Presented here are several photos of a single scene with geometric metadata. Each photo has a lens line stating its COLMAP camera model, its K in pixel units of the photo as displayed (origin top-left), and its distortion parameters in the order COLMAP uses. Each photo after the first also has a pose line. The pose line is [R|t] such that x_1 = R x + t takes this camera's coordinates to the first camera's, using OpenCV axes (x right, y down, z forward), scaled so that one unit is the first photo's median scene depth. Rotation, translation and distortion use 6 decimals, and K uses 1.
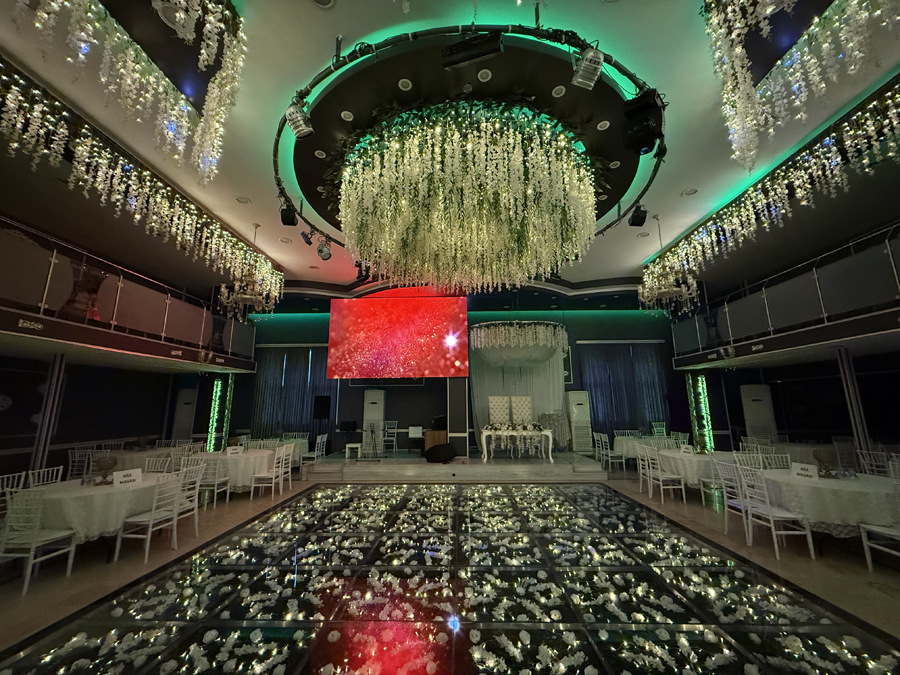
lens RADIAL K [[357.3, 0, 450.3], [0, 357.3, 337.3], [0, 0, 1]] dist [-0.001682, 0.000525]
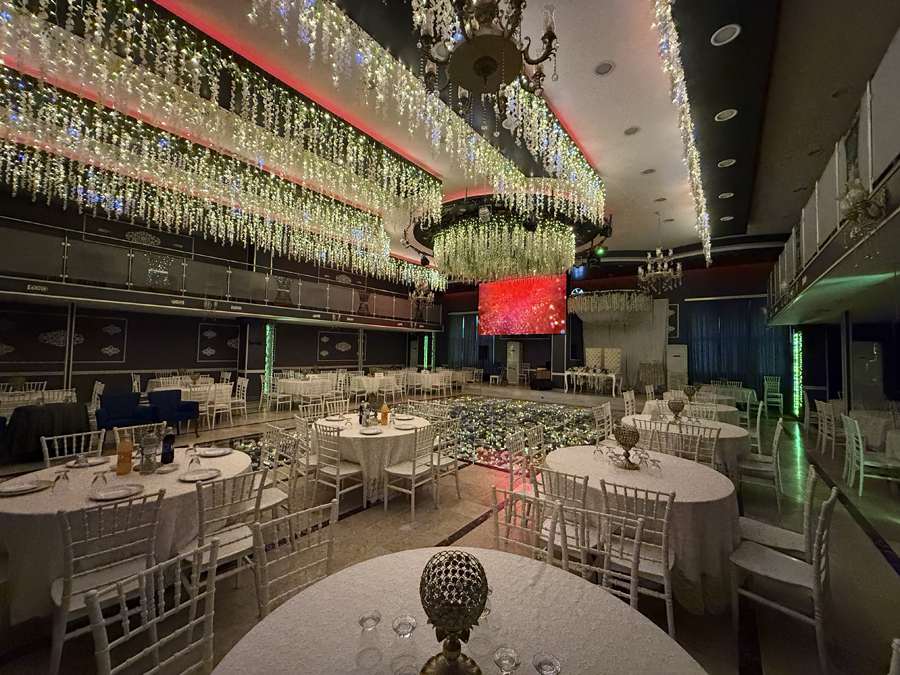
lens RADIAL K [[357.3, 0, 449.7], [0, 357.3, 335.8], [0, 0, 1]] dist [-0.001682, 0.000525]
pose [[0.806927, -0.000365, -0.590651, 0.562155], [0.084115, 0.989878, 0.114304, -0.084474], [0.584631, -0.141918, 0.798791, -0.402721]]
